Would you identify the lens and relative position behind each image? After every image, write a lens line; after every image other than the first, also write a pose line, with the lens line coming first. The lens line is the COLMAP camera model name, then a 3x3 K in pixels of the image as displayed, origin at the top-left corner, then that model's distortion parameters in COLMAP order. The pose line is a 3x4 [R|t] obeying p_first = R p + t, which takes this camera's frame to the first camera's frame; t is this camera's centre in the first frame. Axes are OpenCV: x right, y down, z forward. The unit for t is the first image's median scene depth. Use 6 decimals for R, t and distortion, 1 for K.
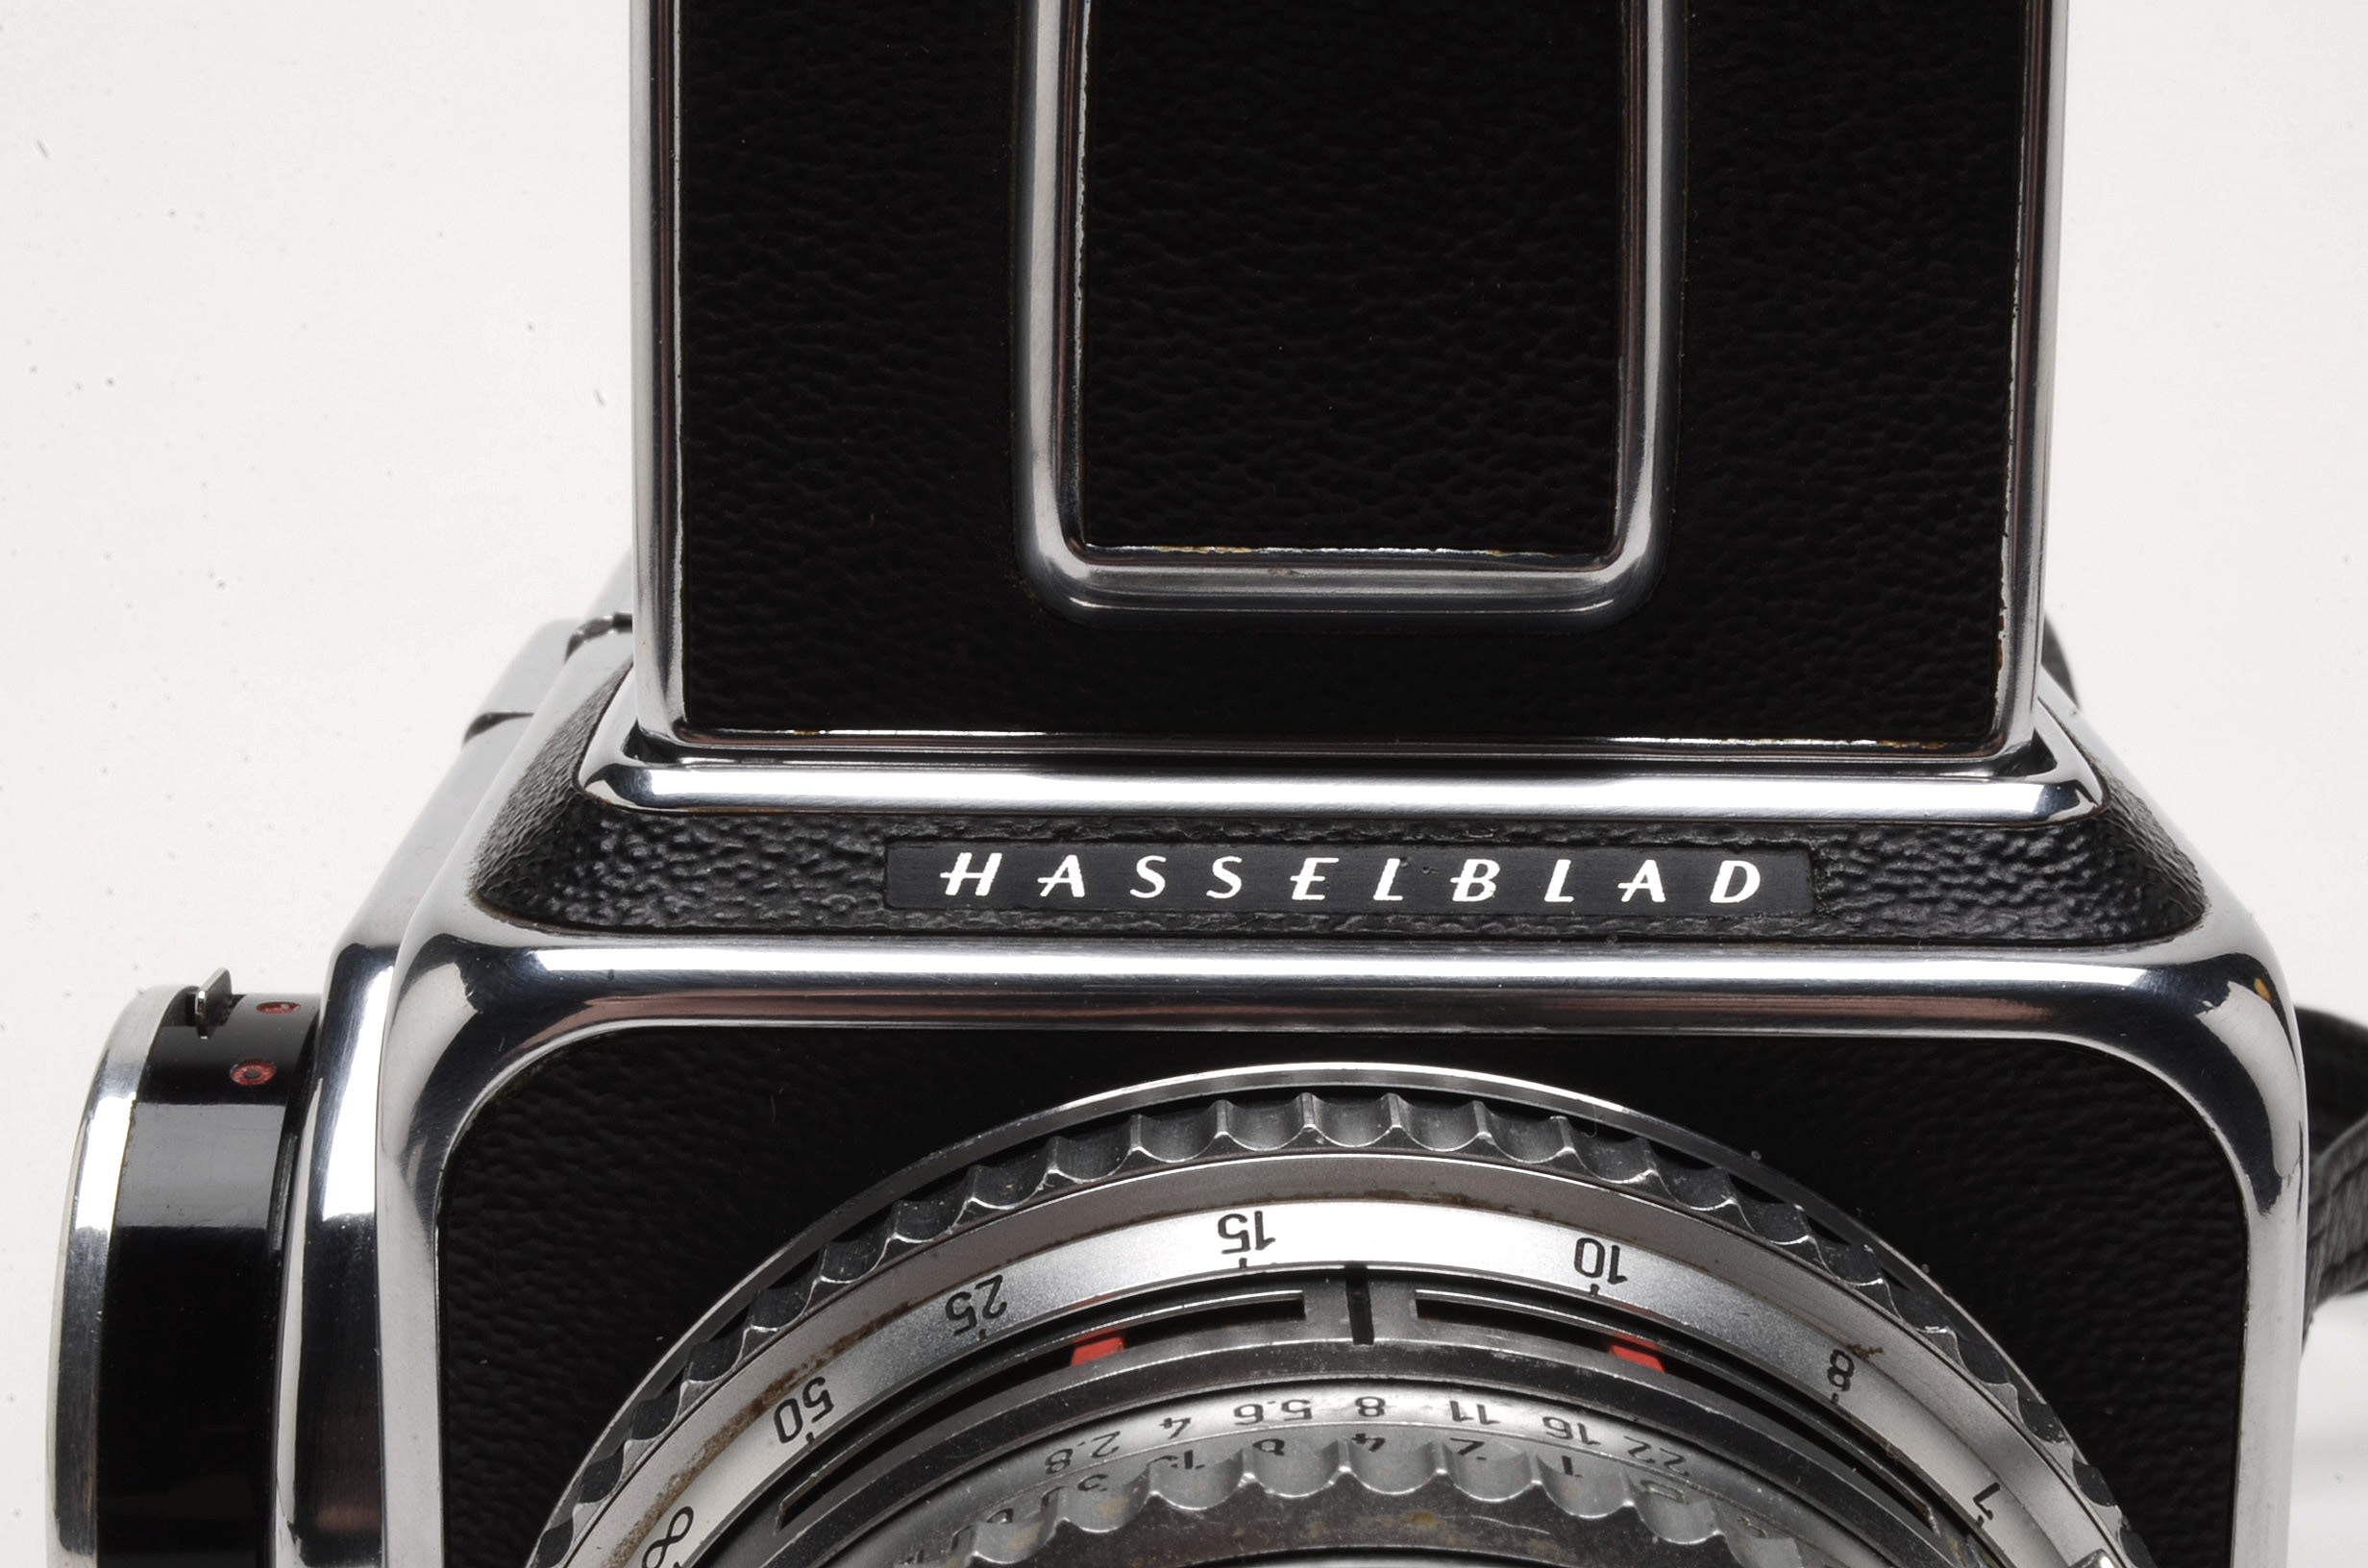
lens RADIAL K [[5192.4, 0, 1184.0], [0, 5192.4, 784.0], [0, 0, 1]] dist [-0.072197, 0.170729]
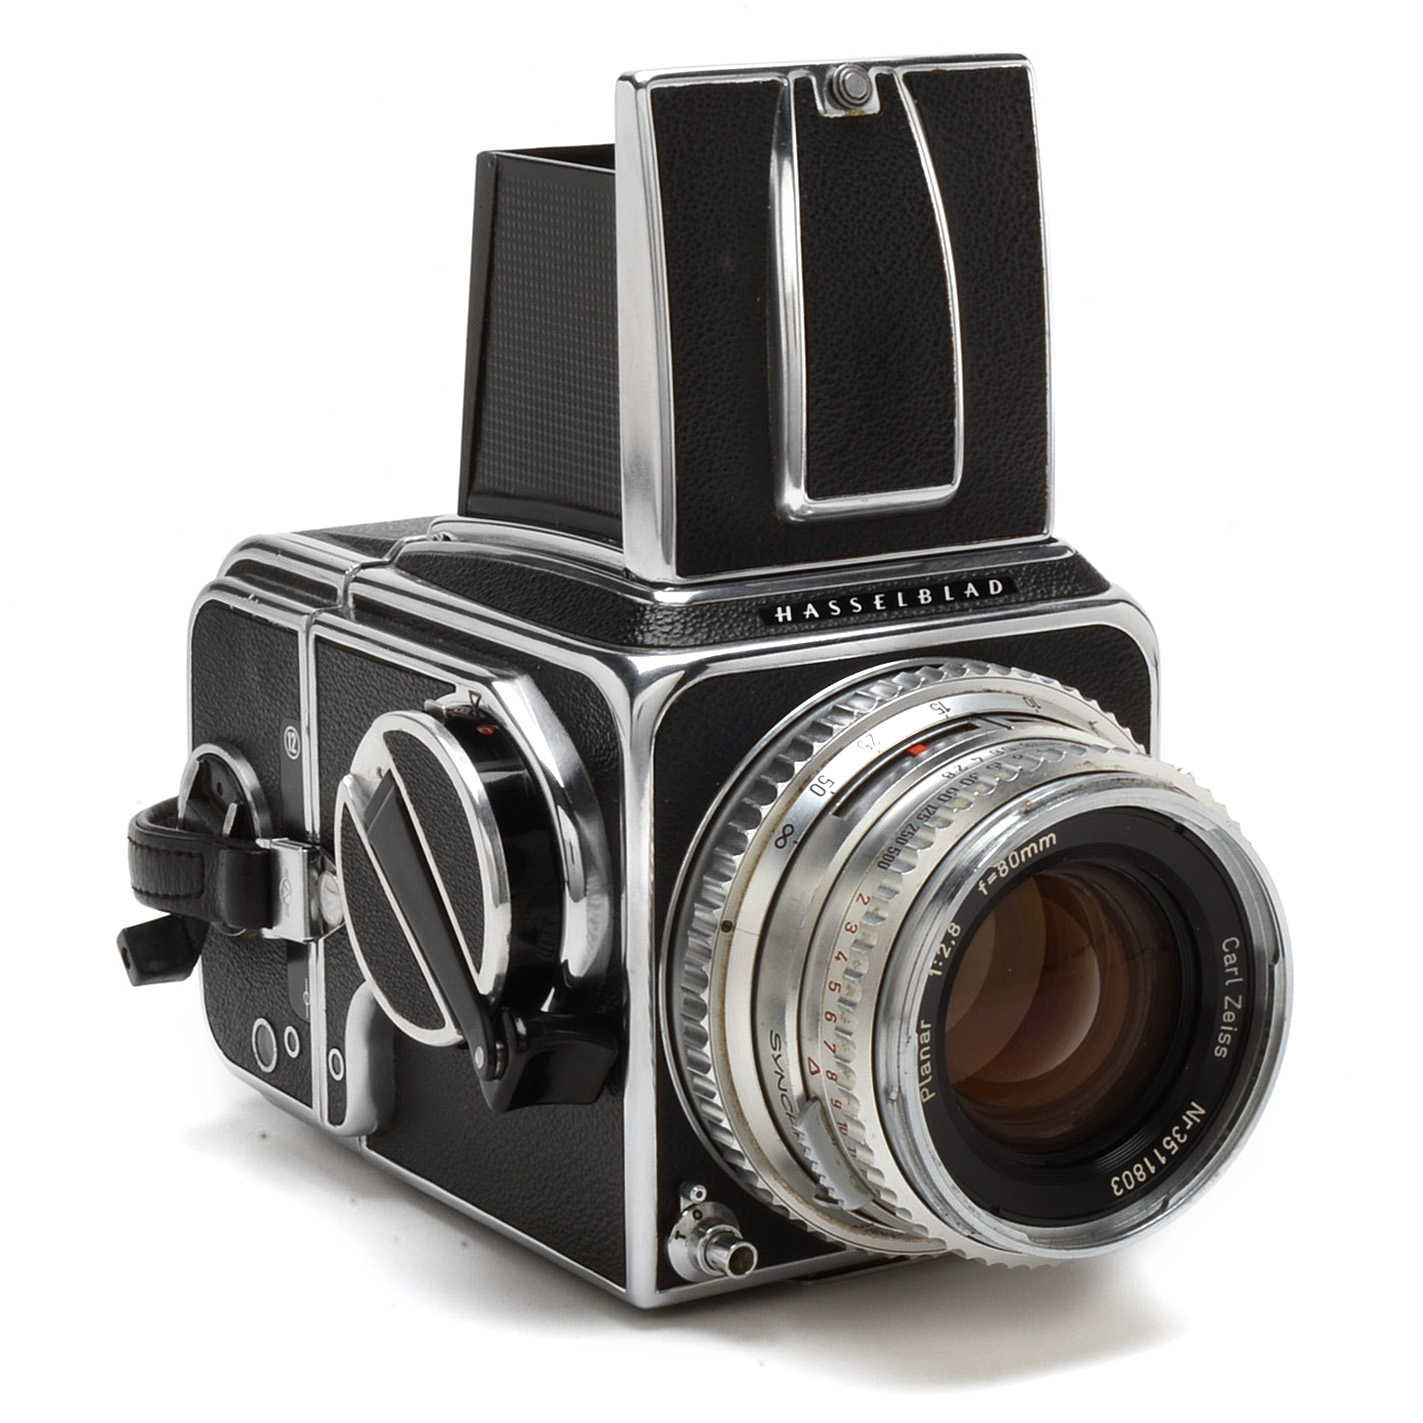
lens RADIAL K [[4352.1, 0, 711.5], [0, 4352.1, 711.5], [0, 0, 1]] dist [-0.122016, -0.922992]
pose [[0.852229, -0.130596, 0.506606, -1.338238], [0.127571, 0.990987, 0.040859, -0.034116], [-0.507377, 0.029808, 0.861209, -1.109113]]
